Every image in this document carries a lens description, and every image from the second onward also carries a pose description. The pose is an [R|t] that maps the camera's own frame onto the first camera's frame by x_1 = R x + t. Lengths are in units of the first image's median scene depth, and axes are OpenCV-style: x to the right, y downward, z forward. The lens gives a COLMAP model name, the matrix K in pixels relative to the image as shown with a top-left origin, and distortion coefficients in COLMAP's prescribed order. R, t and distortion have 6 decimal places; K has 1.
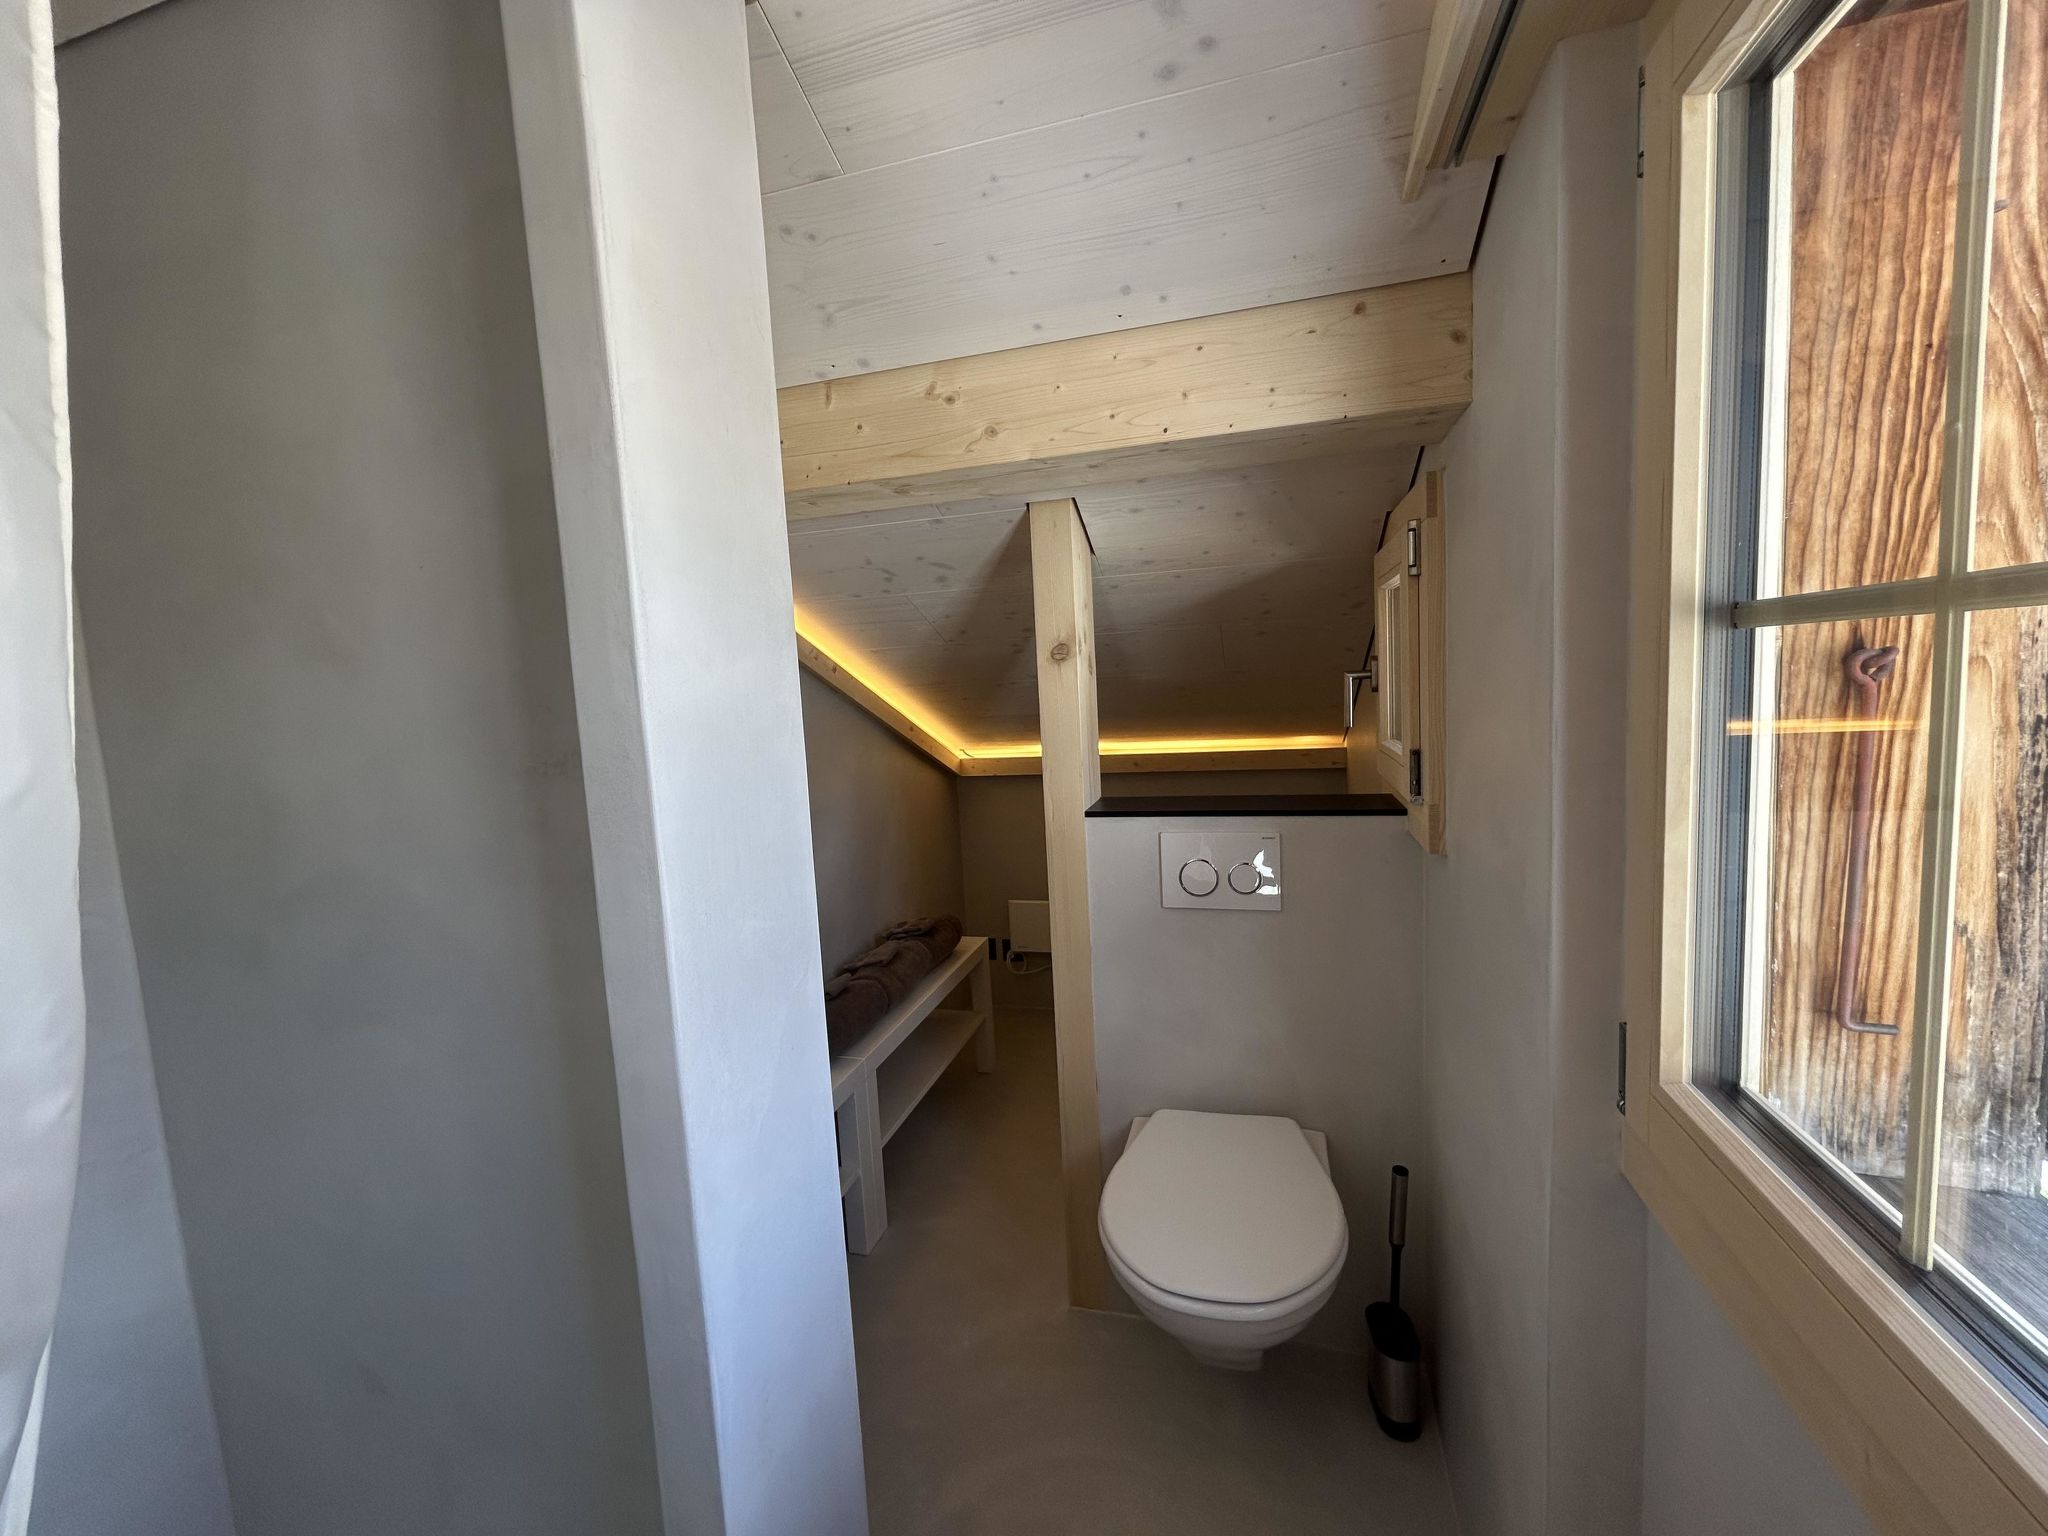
lens RADIAL K [[836.4, 0, 1024.6], [0, 836.4, 772.7], [0, 0, 1]] dist [-0.002632, 0.001270]
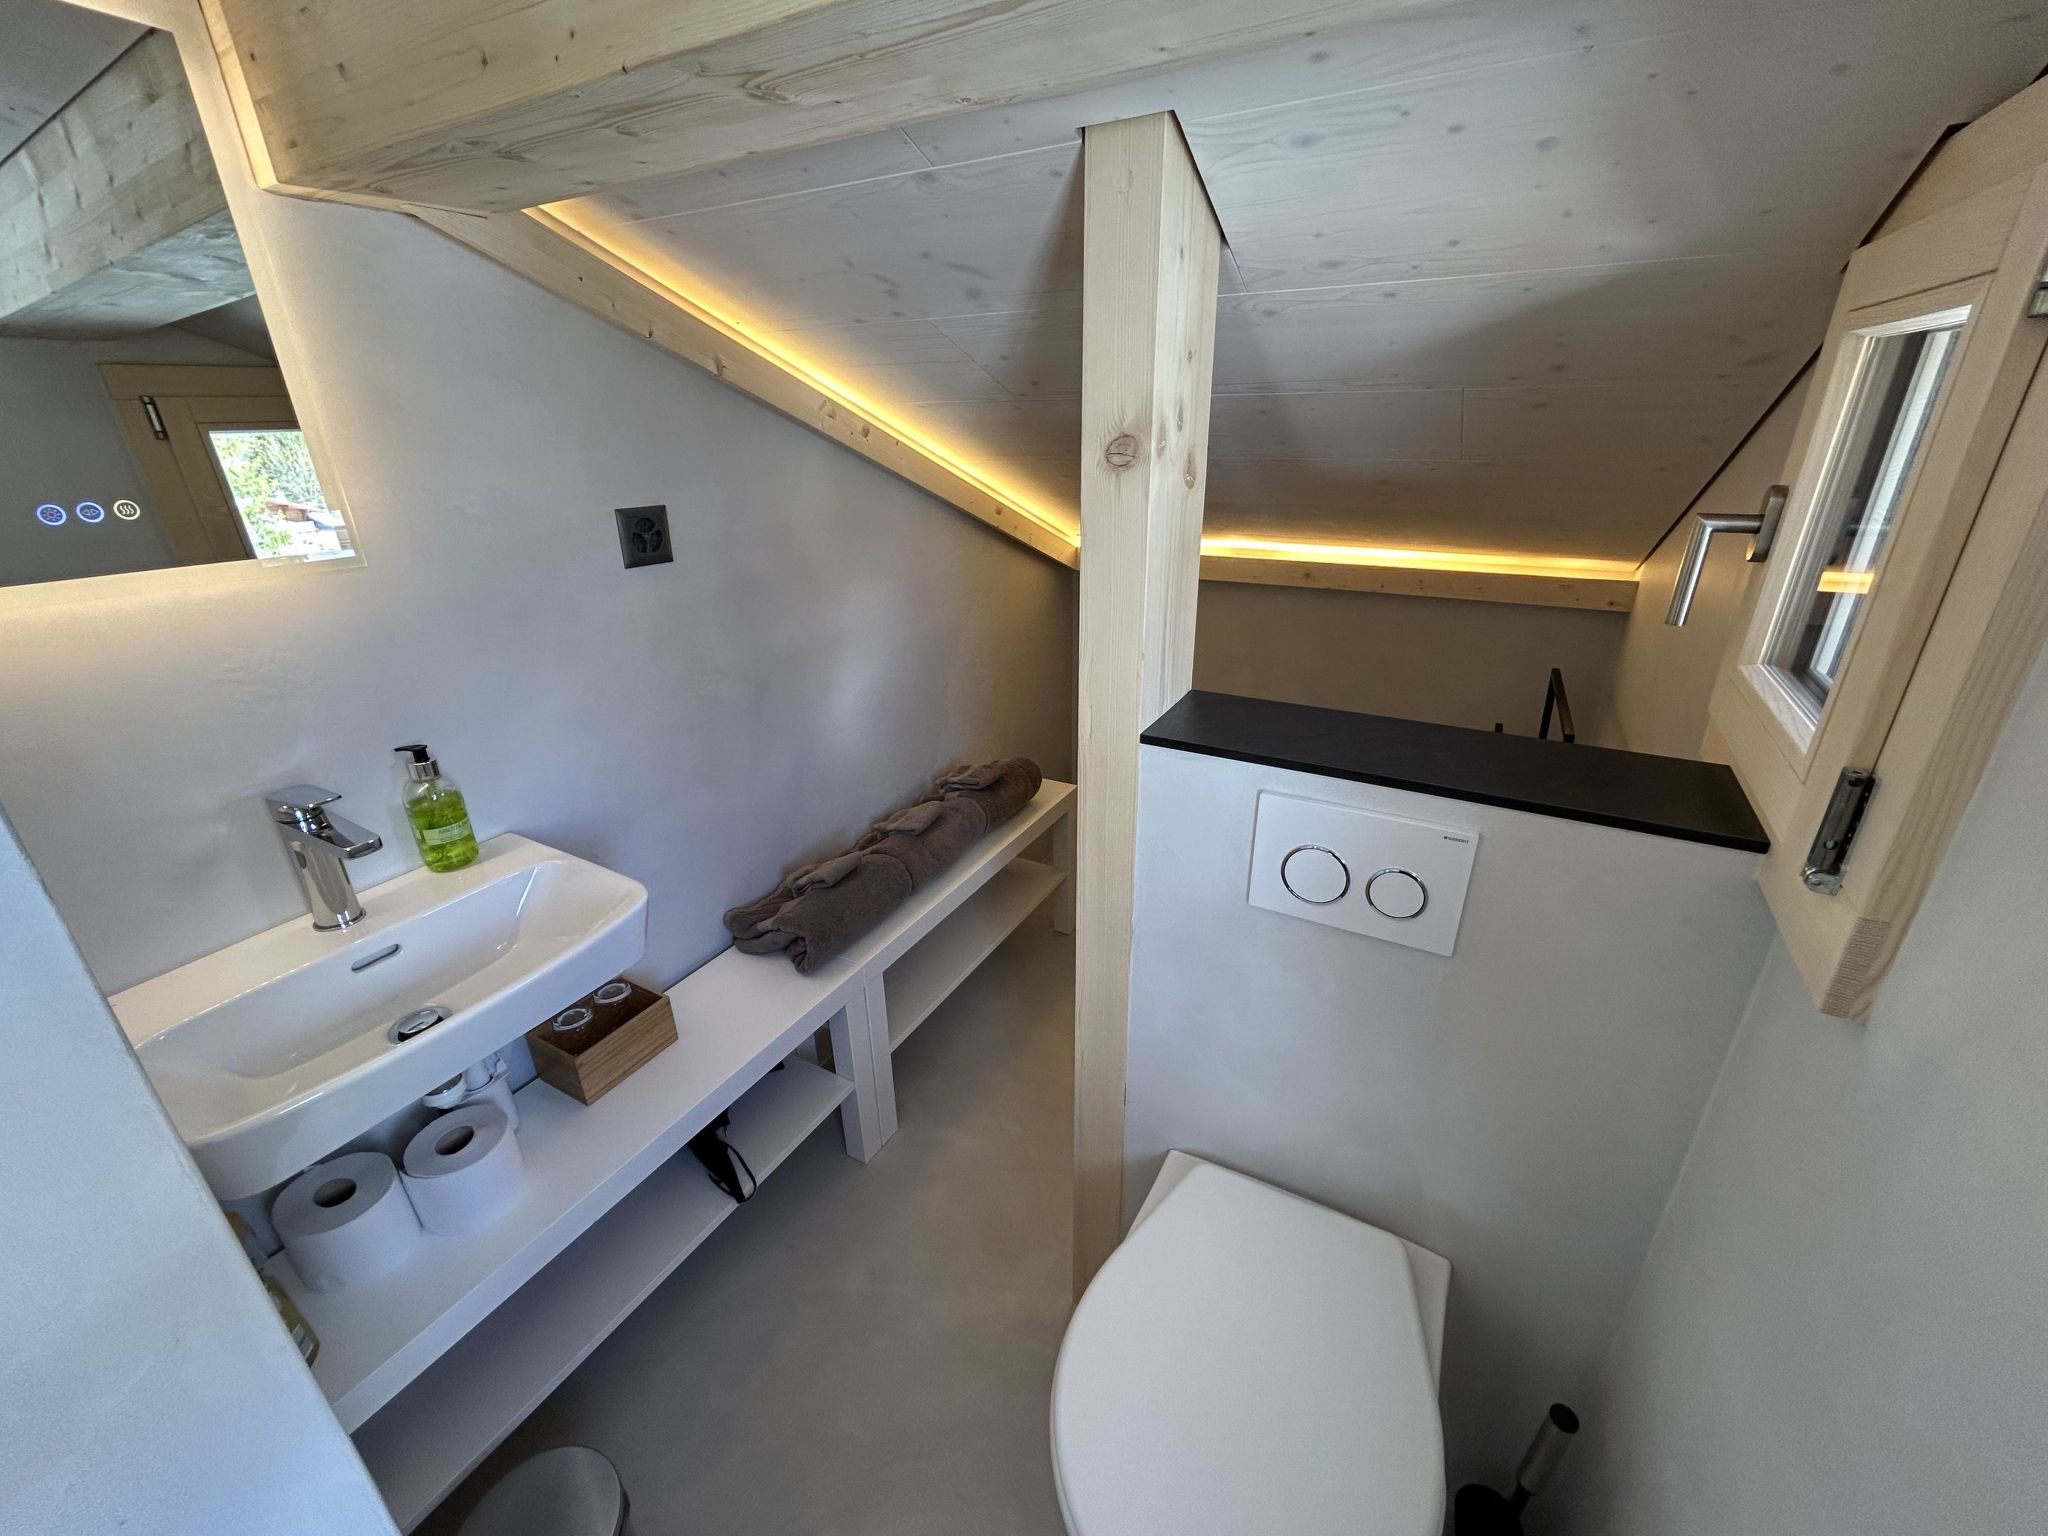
lens RADIAL K [[836.4, 0, 1022.7], [0, 836.4, 766.7], [0, 0, 1]] dist [-0.002632, 0.001270]
pose [[0.971147, 0.125985, -0.202490, 0.103053], [-0.060428, 0.951358, 0.302104, -0.096675], [0.230701, -0.281152, 0.931521, 0.371894]]
